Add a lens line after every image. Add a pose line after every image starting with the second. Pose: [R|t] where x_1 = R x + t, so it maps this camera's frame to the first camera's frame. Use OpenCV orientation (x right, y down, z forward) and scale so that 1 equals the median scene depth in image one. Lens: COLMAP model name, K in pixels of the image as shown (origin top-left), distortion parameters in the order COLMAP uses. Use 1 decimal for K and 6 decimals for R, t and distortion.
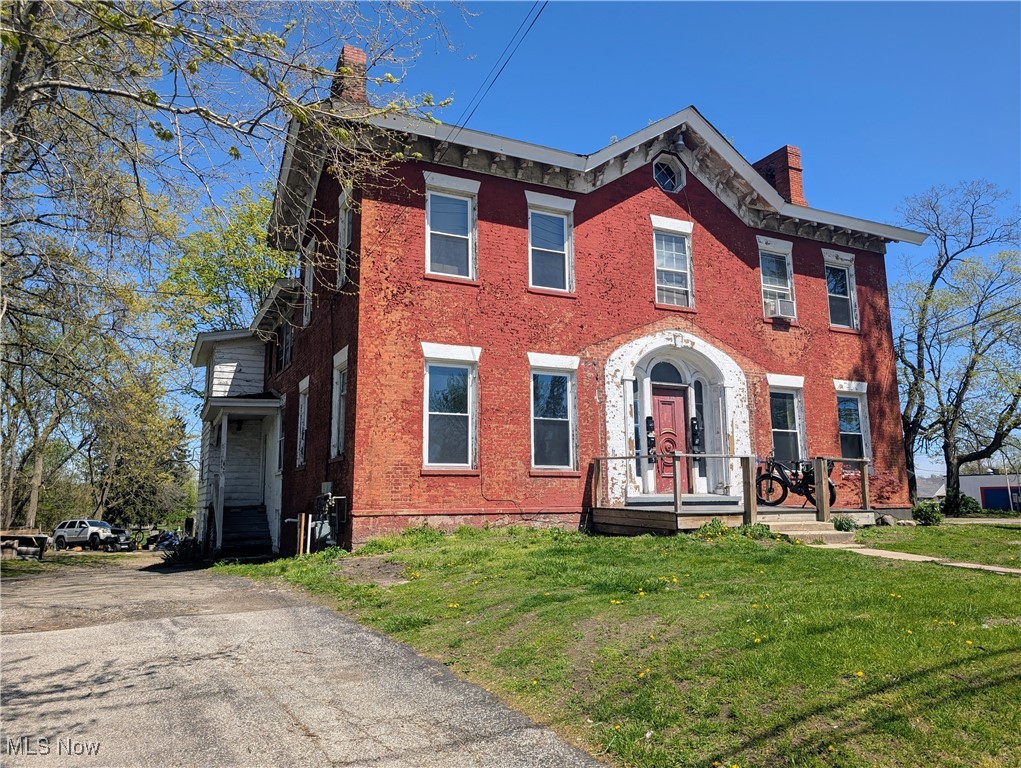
lens RADIAL K [[748.6, 0, 509.5], [0, 748.6, 360.5], [0, 0, 1]] dist [-0.033499, -0.002324]
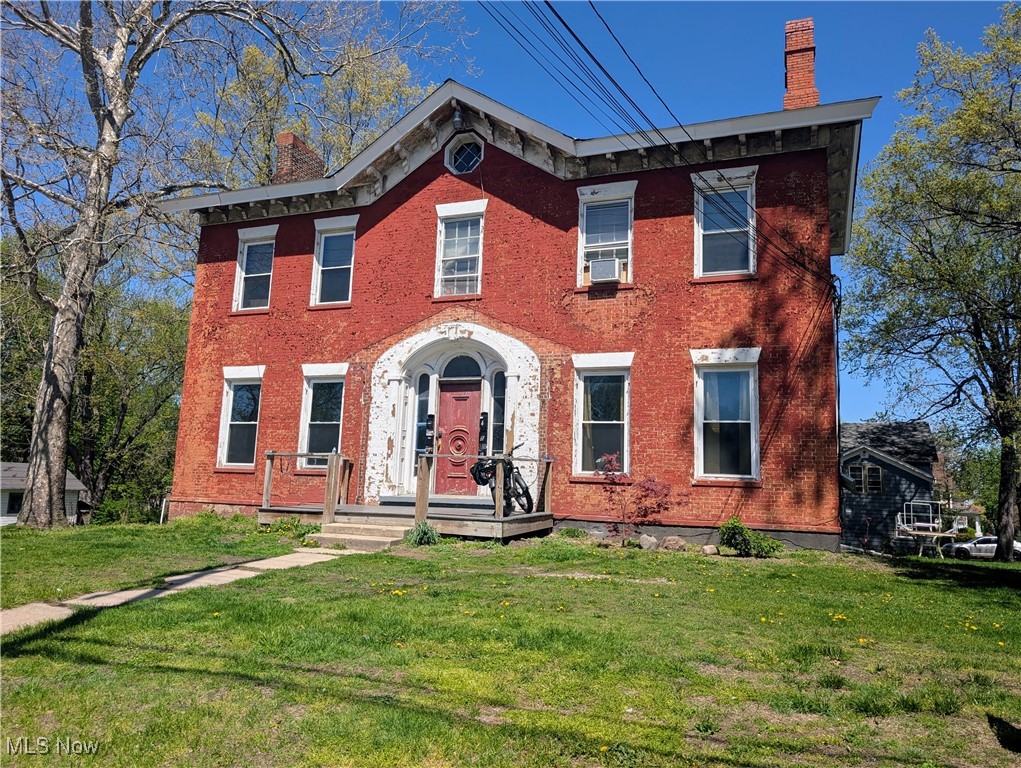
lens RADIAL K [[744.3, 0, 510.5], [0, 744.3, 384.0], [0, 0, 1]] dist [0.007033, -0.002138]
pose [[0.685719, -0.087287, -0.722614, 0.937468], [0.089745, 0.995347, -0.035068, 0.076508], [0.722312, -0.040804, 0.690362, 0.404180]]
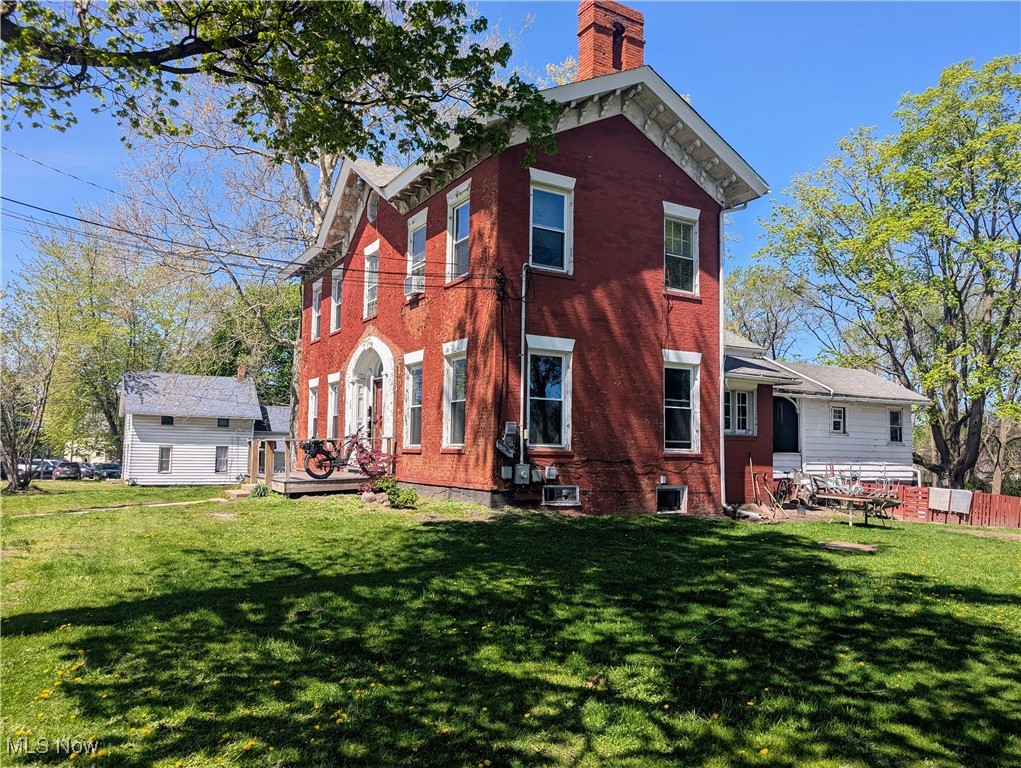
lens RADIAL K [[744.3, 0, 510.5], [0, 744.3, 384.0], [0, 0, 1]] dist [0.007033, -0.002138]
pose [[0.092443, -0.089440, -0.991693, 1.473763], [0.159626, 0.984407, -0.073903, 0.168820], [0.982840, -0.151468, 0.105279, 1.090069]]
